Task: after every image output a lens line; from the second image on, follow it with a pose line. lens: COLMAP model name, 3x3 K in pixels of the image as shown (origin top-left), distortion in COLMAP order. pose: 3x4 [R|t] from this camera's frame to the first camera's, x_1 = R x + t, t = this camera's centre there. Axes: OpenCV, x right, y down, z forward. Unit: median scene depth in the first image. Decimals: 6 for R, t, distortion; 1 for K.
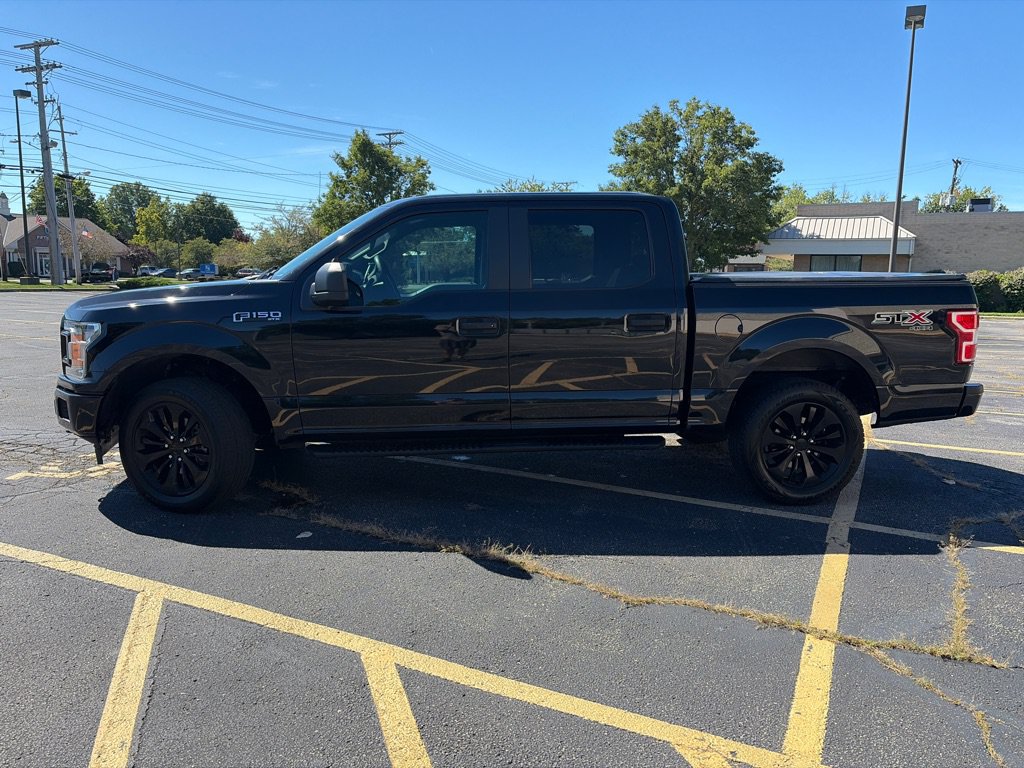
lens RADIAL K [[781.3, 0, 516.4], [0, 781.3, 384.2], [0, 0, 1]] dist [0.037320, -0.032752]
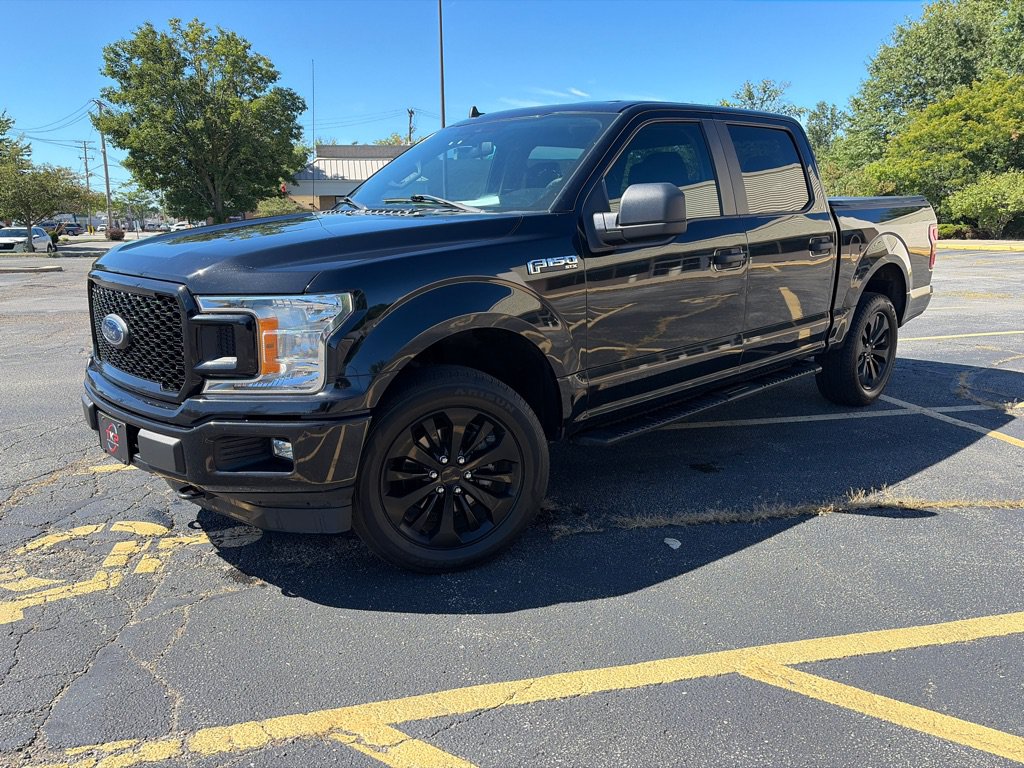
lens RADIAL K [[781.3, 0, 509.3], [0, 781.3, 384.4], [0, 0, 1]] dist [0.037320, -0.032752]
pose [[0.783037, -0.153745, 0.602674, -0.109419], [0.111932, 0.987981, 0.106608, -0.008123], [-0.611821, -0.016019, 0.790834, 0.064389]]
